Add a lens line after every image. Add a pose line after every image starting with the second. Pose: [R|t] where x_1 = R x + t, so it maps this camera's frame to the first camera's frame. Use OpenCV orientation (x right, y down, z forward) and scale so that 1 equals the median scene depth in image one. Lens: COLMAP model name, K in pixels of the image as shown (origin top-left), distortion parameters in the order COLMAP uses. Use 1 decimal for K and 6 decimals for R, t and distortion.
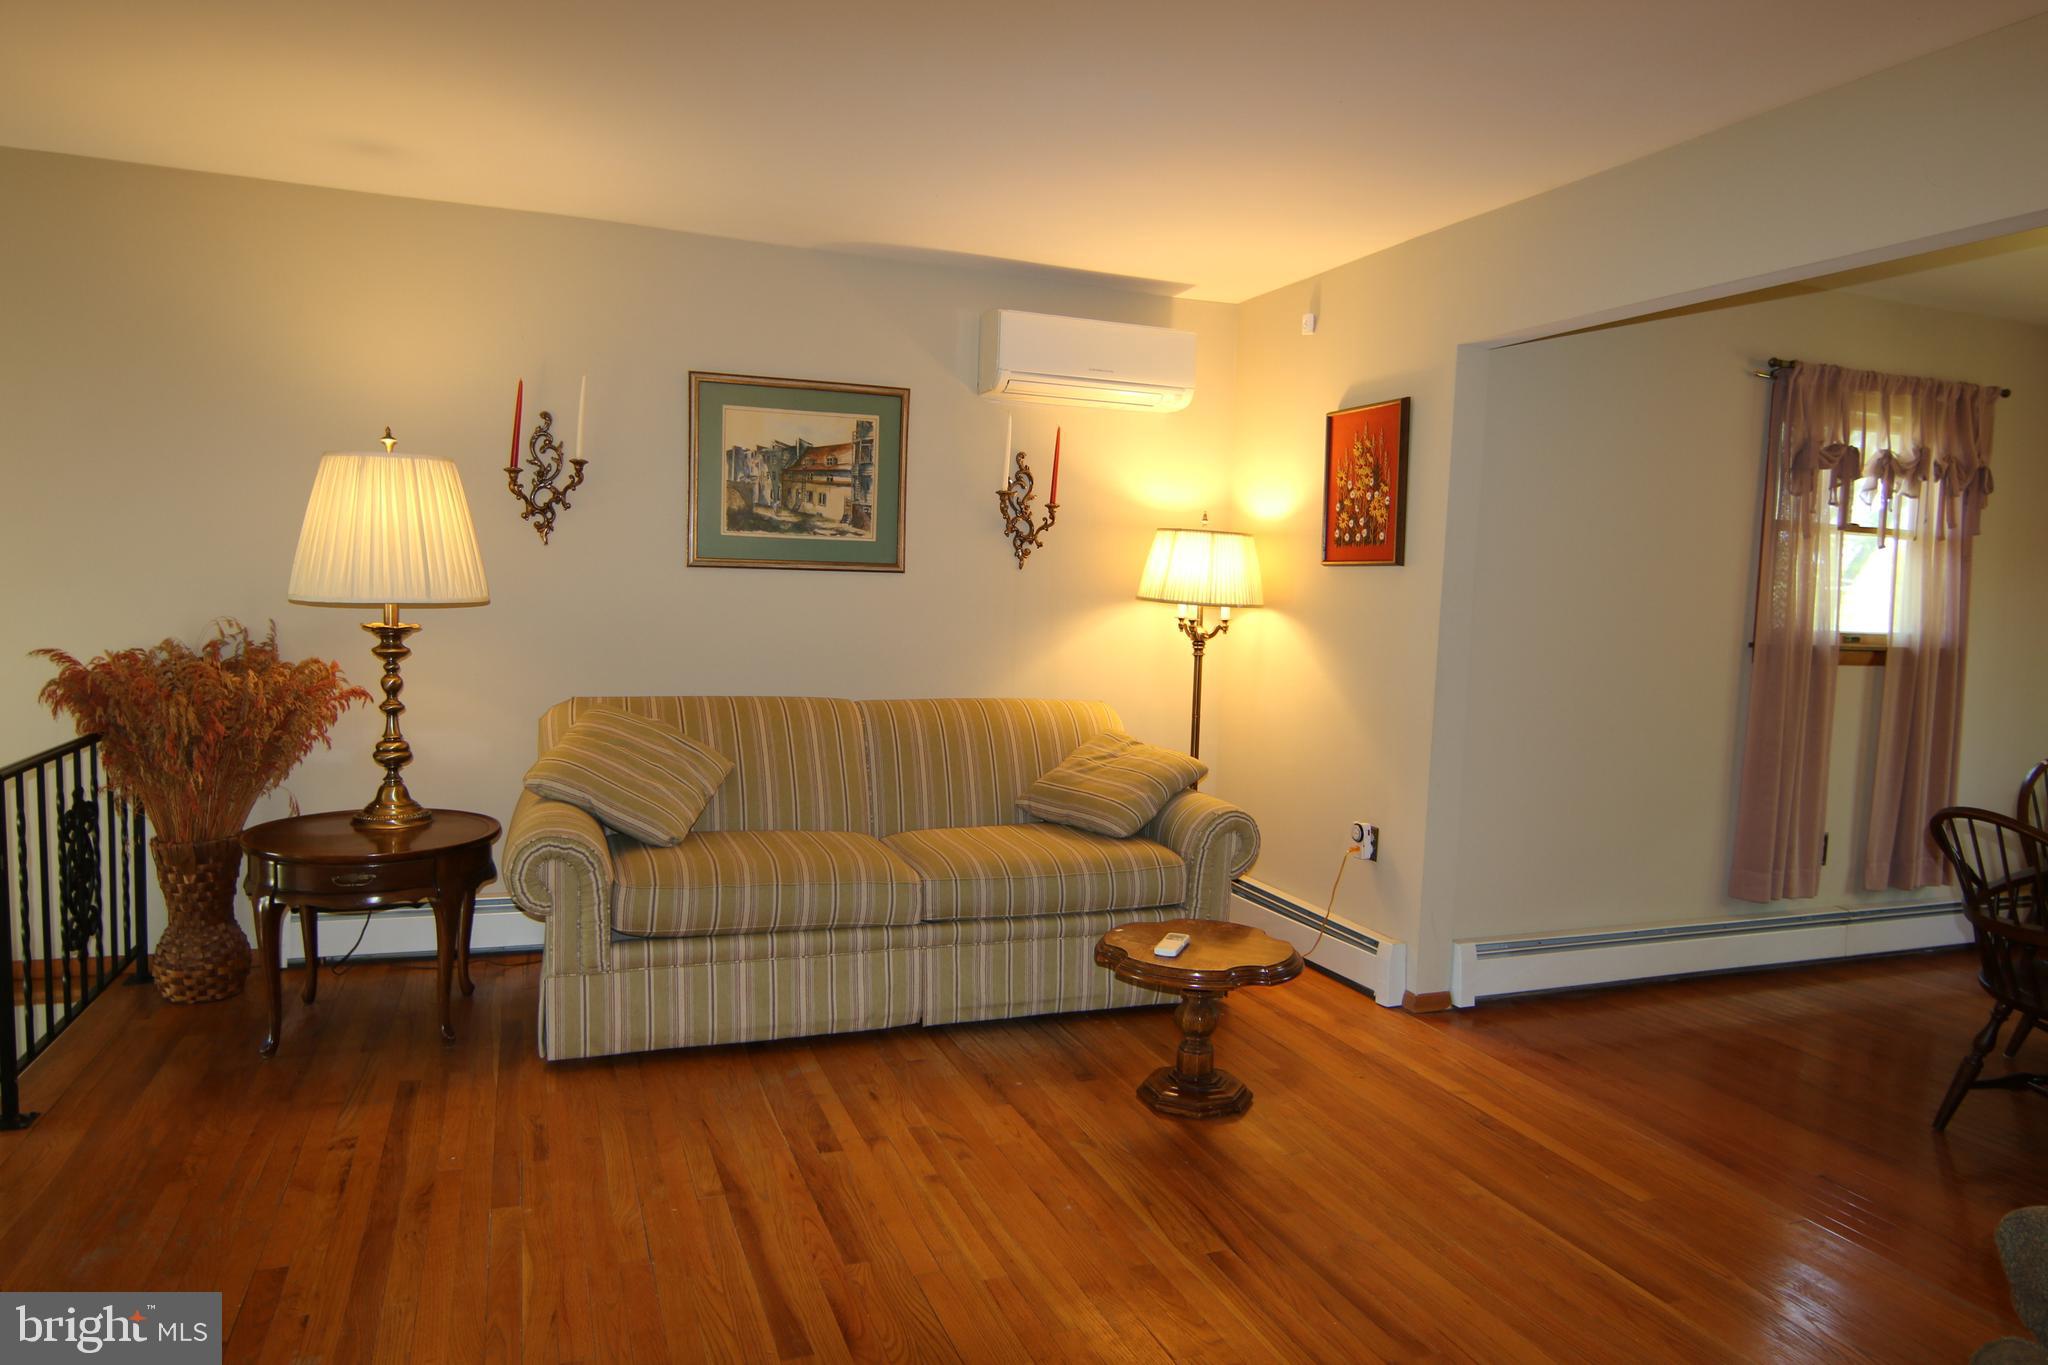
lens RADIAL K [[1296.1, 0, 1029.0], [0, 1296.1, 693.0], [0, 0, 1]] dist [-0.015684, 0.003673]
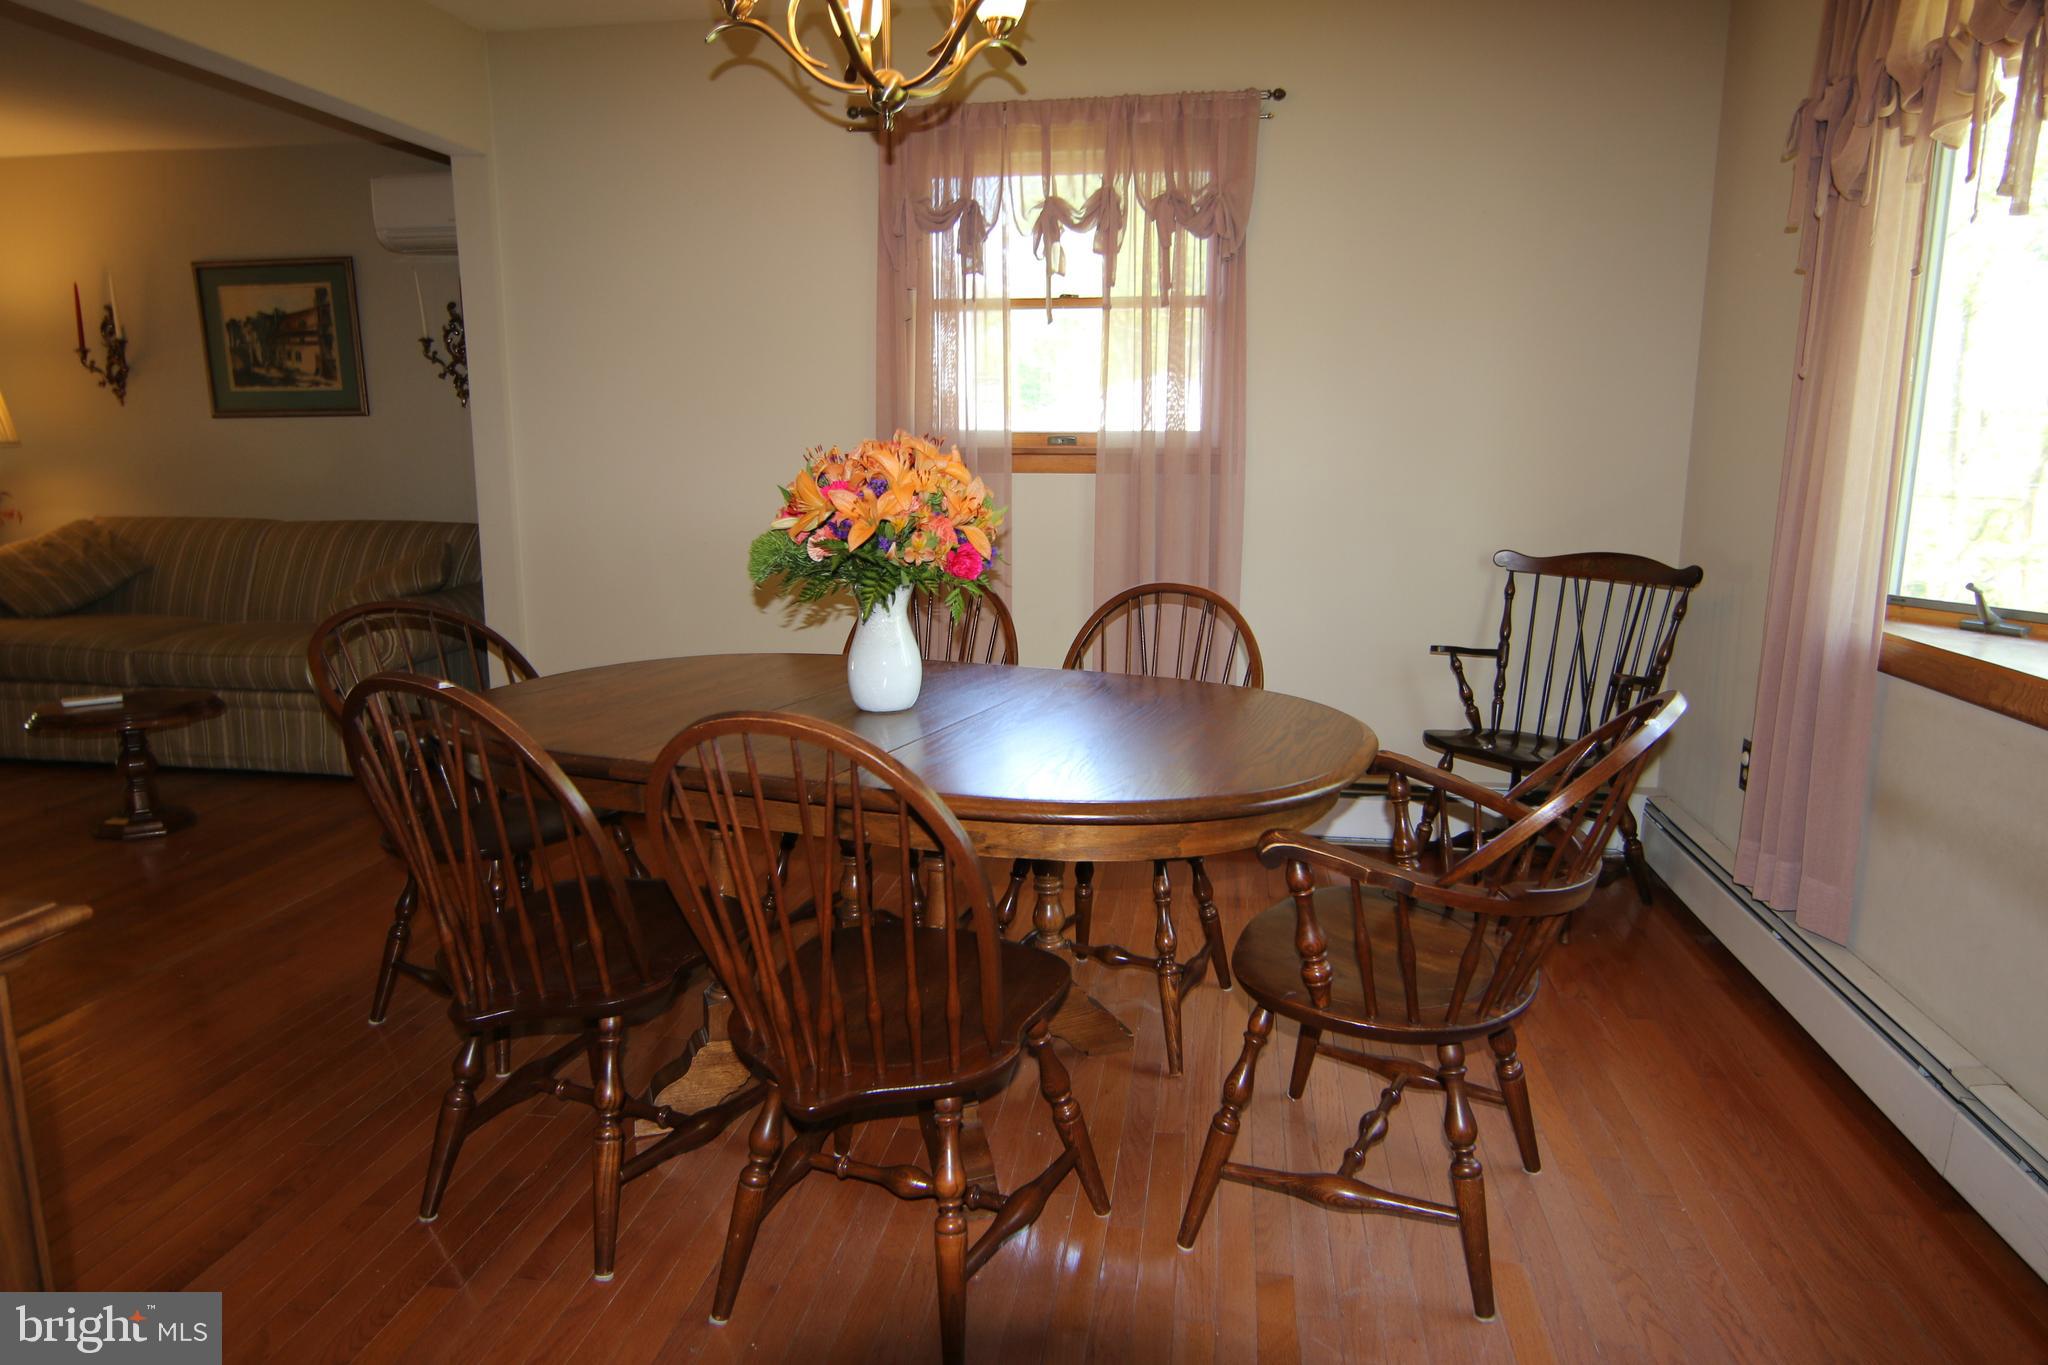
lens RADIAL K [[1296.1, 0, 1029.0], [0, 1296.1, 693.0], [0, 0, 1]] dist [-0.015684, 0.003673]
pose [[0.862039, 0.061014, -0.503156, 1.091495], [-0.015630, 0.995456, 0.093933, 0.042620], [0.506601, -0.073110, 0.859076, 0.284866]]
